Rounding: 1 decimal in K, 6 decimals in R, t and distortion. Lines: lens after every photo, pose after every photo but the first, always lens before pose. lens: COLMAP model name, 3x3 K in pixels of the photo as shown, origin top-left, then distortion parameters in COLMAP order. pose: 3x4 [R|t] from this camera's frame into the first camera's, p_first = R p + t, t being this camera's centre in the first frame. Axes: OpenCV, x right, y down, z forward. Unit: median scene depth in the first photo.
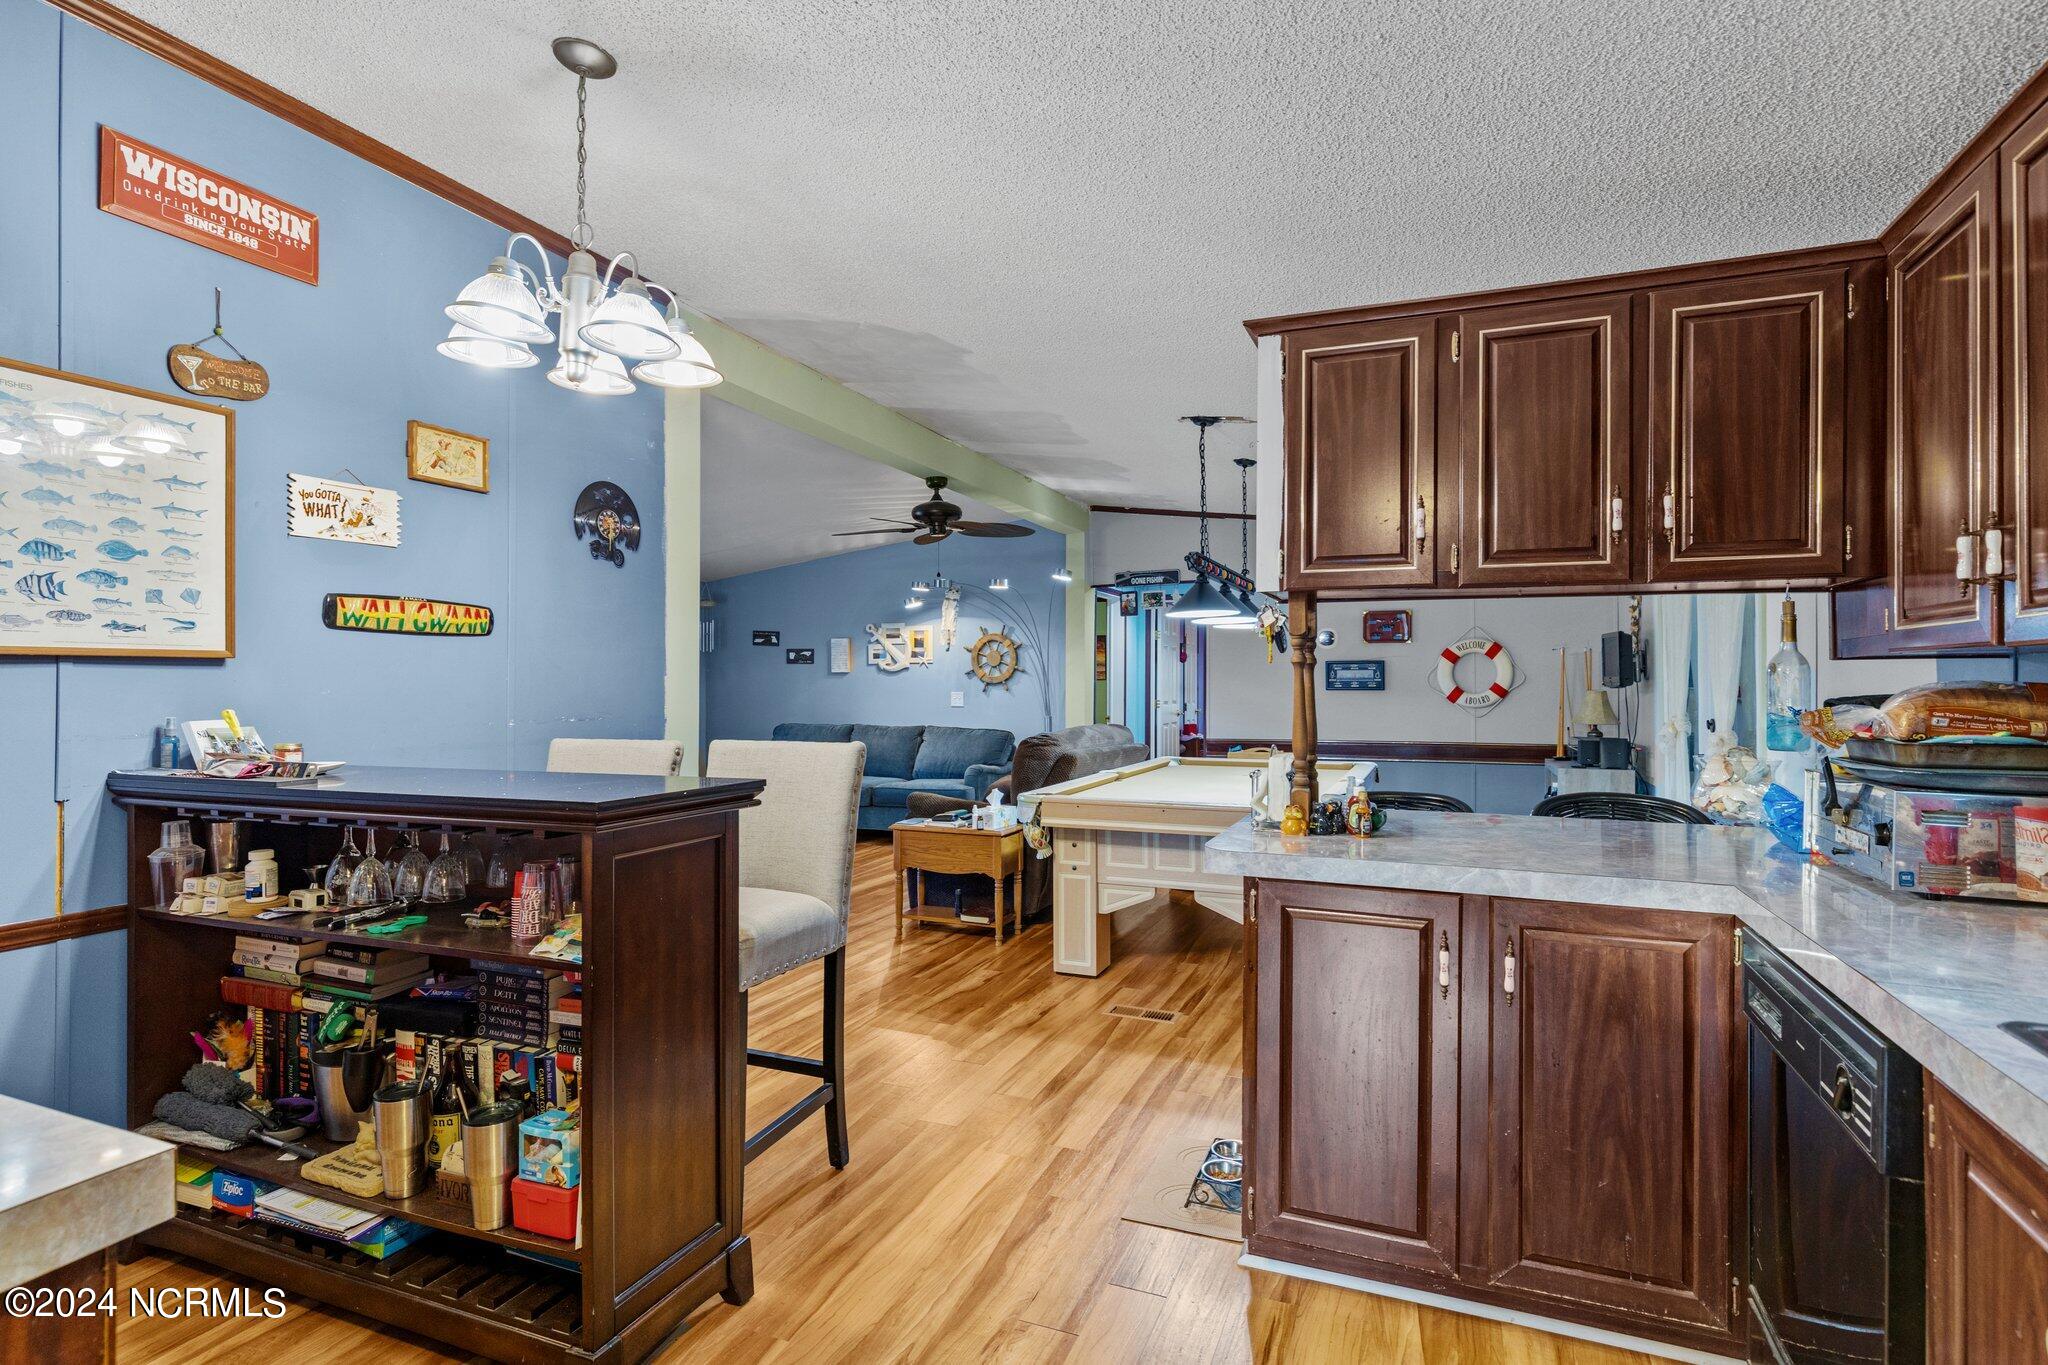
lens RADIAL K [[990.8, 0, 1033.5], [0, 990.8, 685.0], [0, 0, 1]] dist [-0.002348, -0.000844]
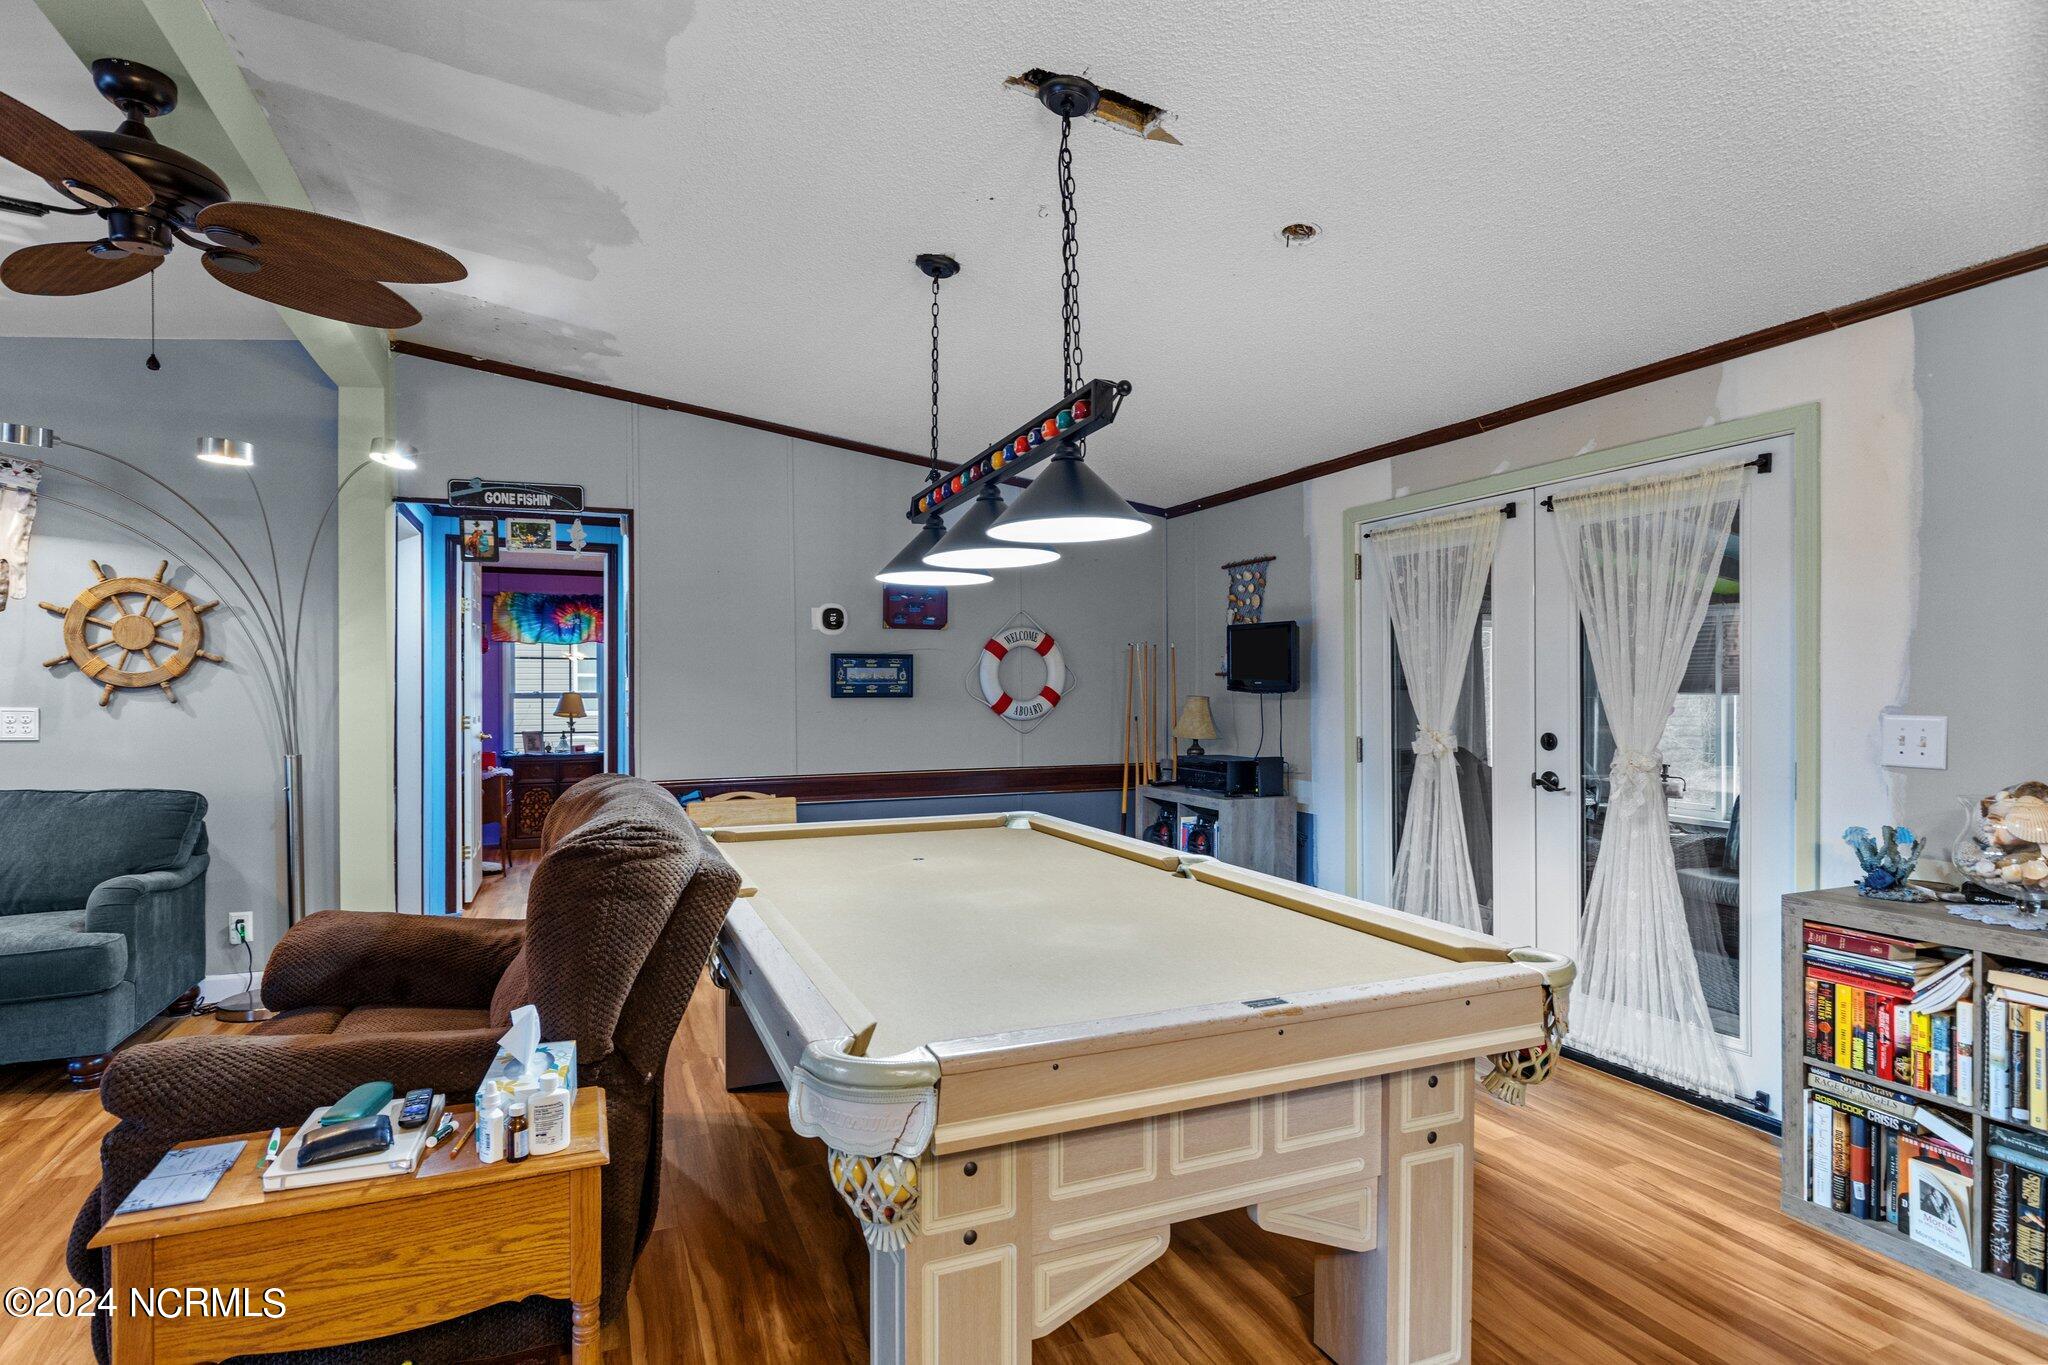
lens RADIAL K [[1051.4, 0, 1022.8], [0, 1051.4, 700.5], [0, 0, 1]] dist [-0.001273, 0.000270]
pose [[0.700244, -0.007926, 0.713860, -0.118503], [0.000958, 0.999948, 0.010163, 0.000025], [-0.713903, -0.006433, 0.700215, 0.443976]]
